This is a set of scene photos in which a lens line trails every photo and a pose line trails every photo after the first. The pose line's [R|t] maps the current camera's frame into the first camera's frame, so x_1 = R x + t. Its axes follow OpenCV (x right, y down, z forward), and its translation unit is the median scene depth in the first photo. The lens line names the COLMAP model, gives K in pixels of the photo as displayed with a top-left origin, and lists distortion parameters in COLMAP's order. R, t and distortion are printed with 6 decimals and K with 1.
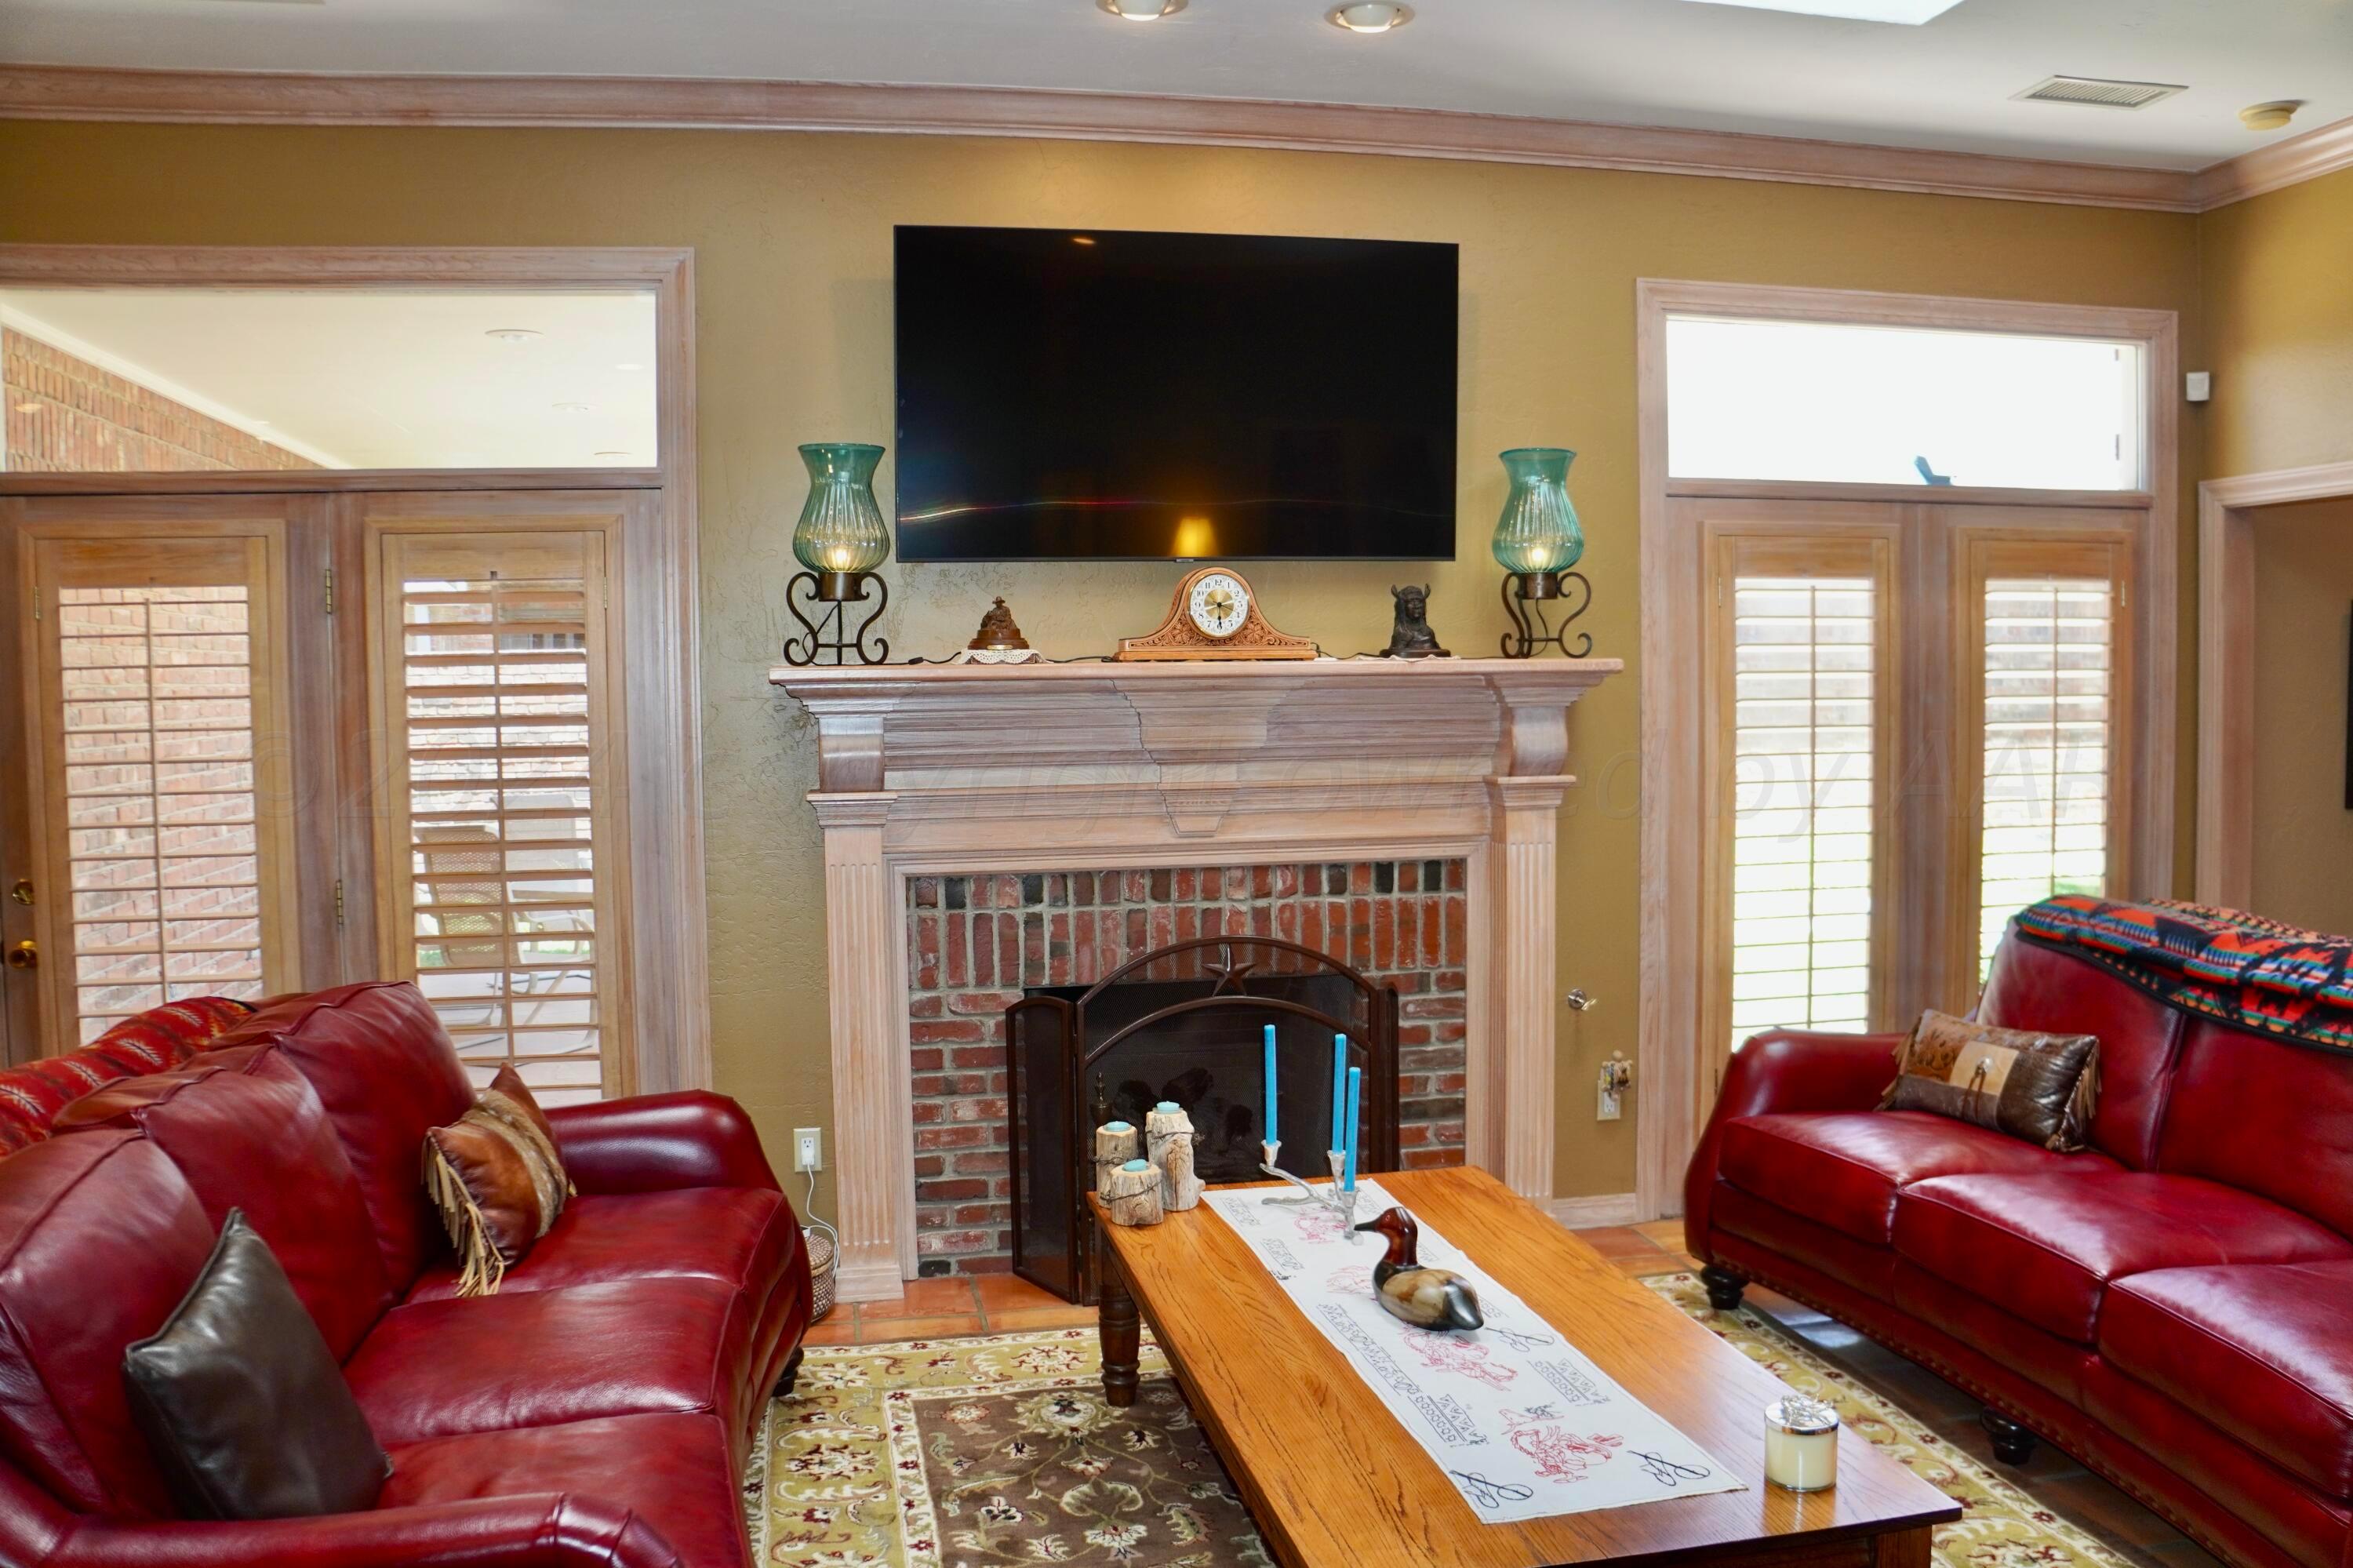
lens RADIAL K [[1858.2, 0, 1181.5], [0, 1858.2, 781.0], [0, 0, 1]] dist [-0.184355, 0.128409]
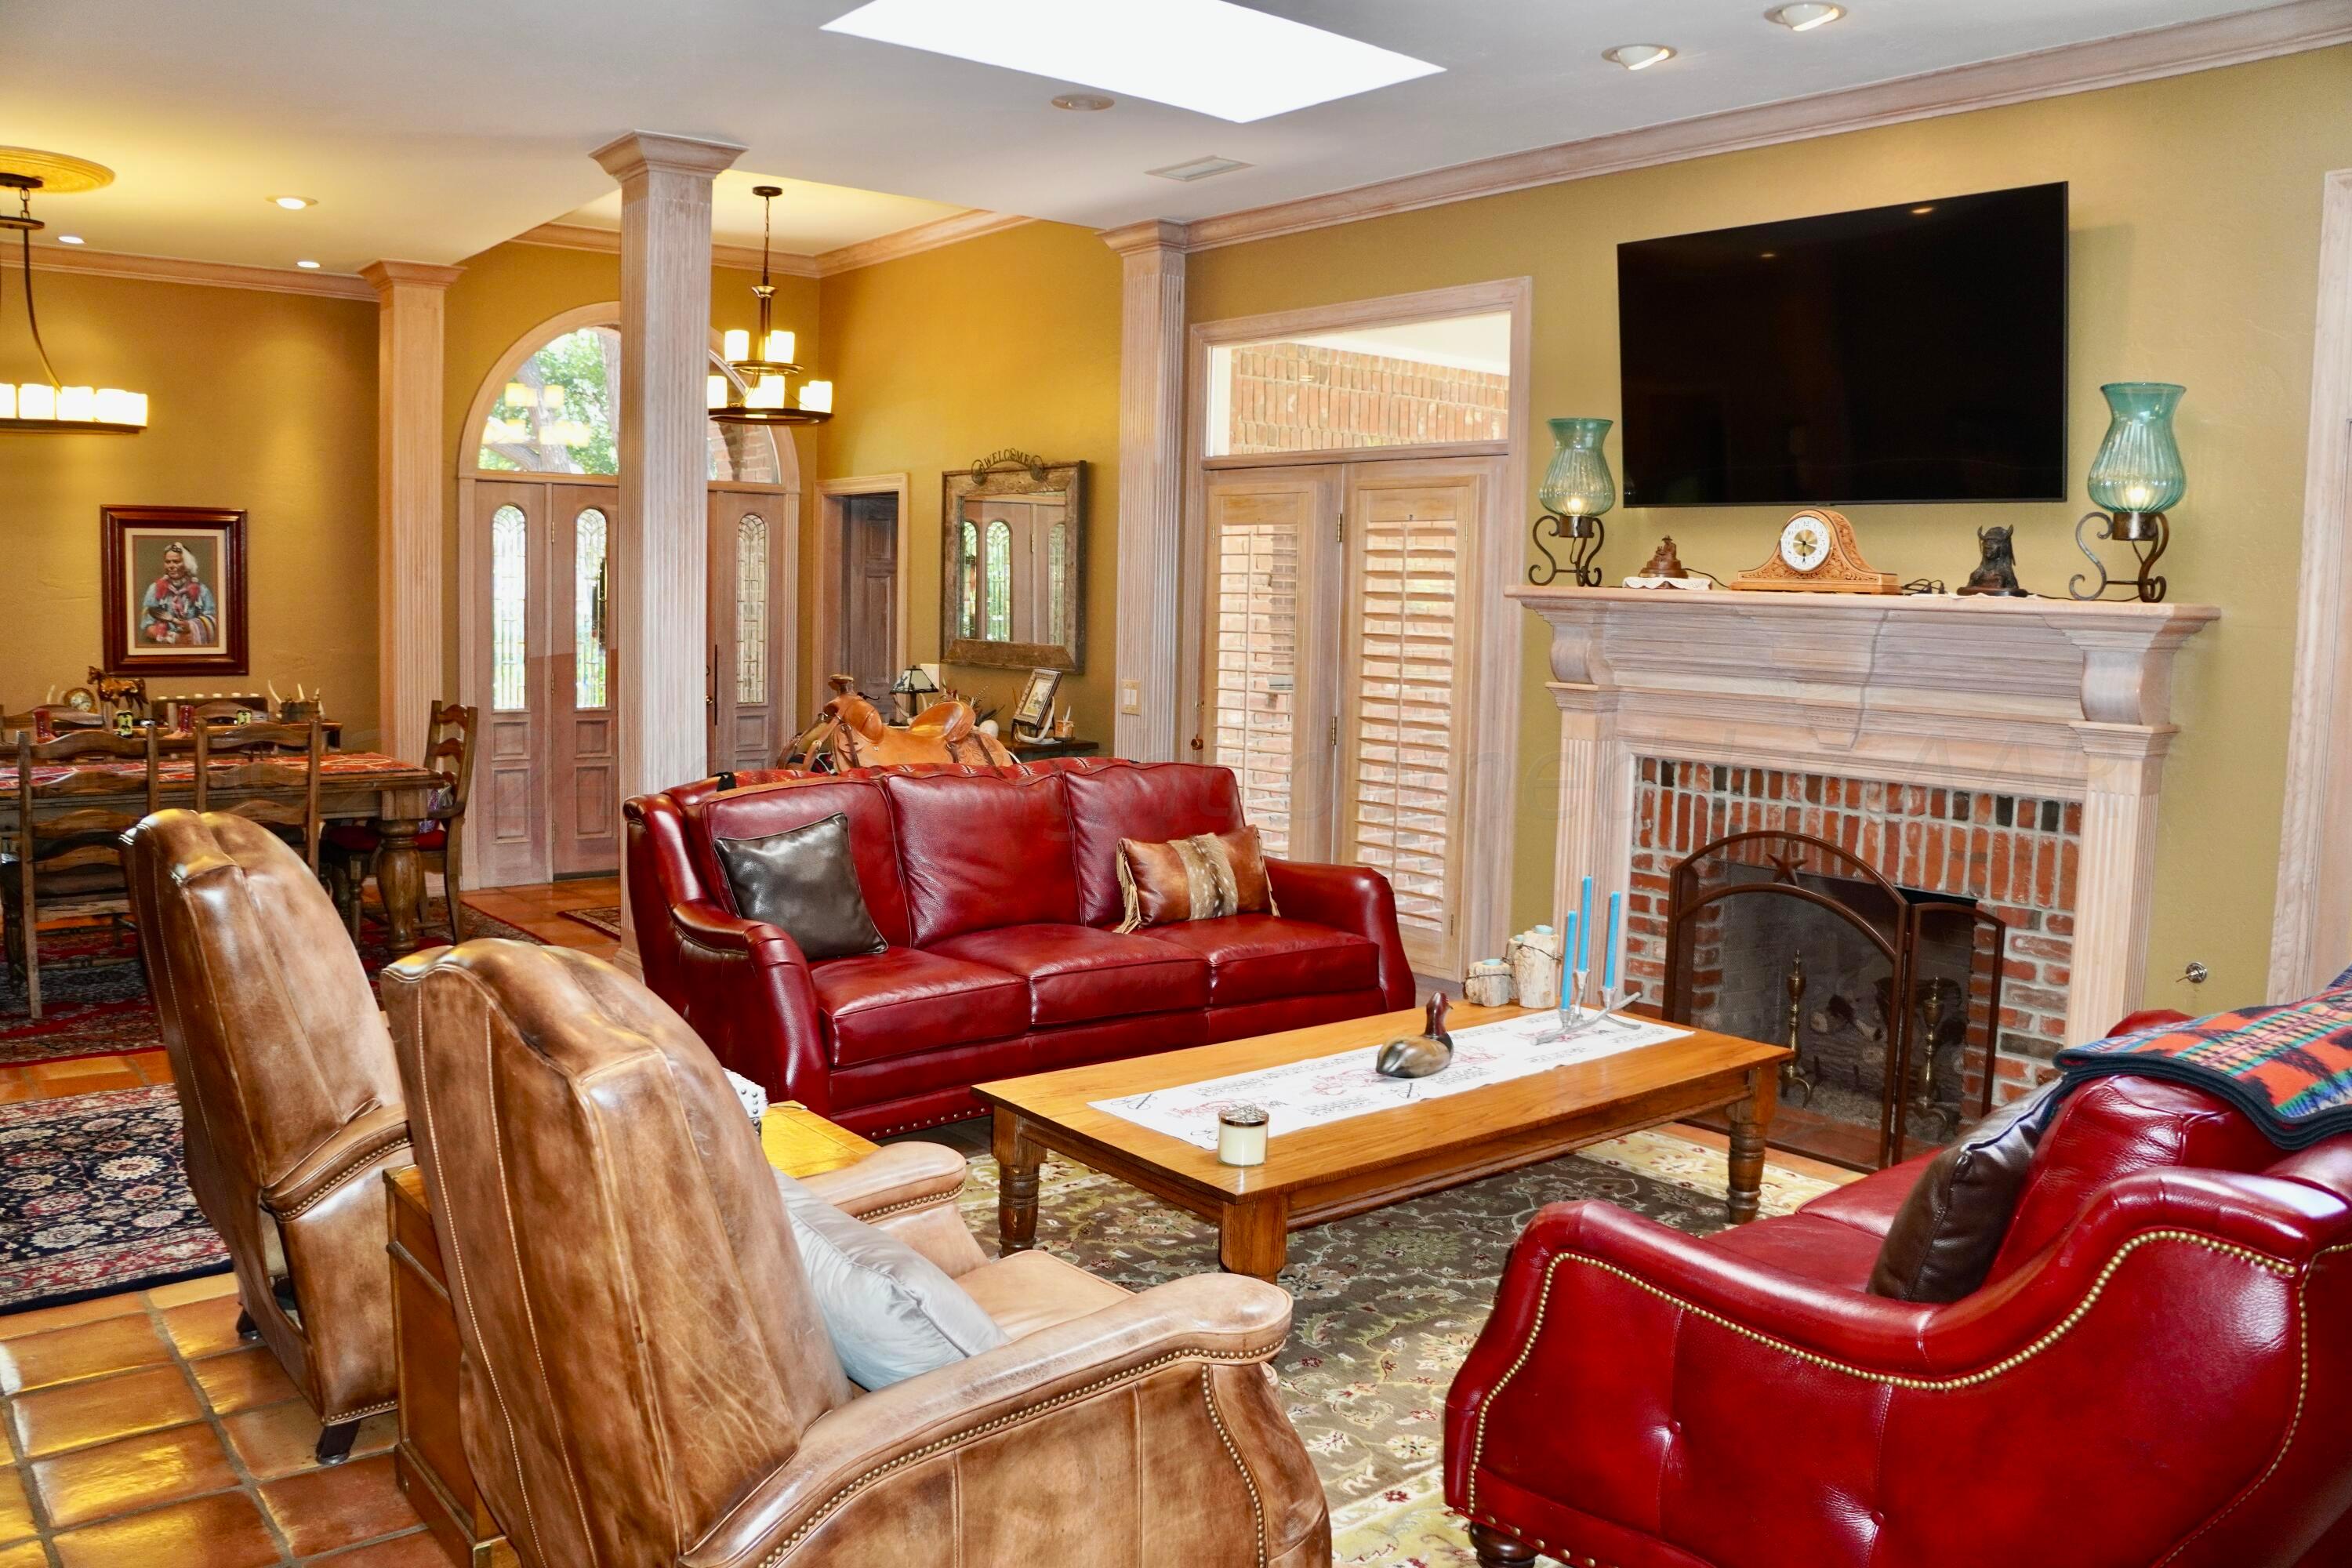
lens RADIAL K [[1857.3, 0, 1197.8], [0, 1857.3, 781.3], [0, 0, 1]] dist [-0.184355, 0.128409]
pose [[0.467427, 0.113299, -0.876741, 0.798328], [-0.078696, 0.993149, 0.086386, -0.015769], [0.880522, 0.028617, 0.473141, 0.135836]]
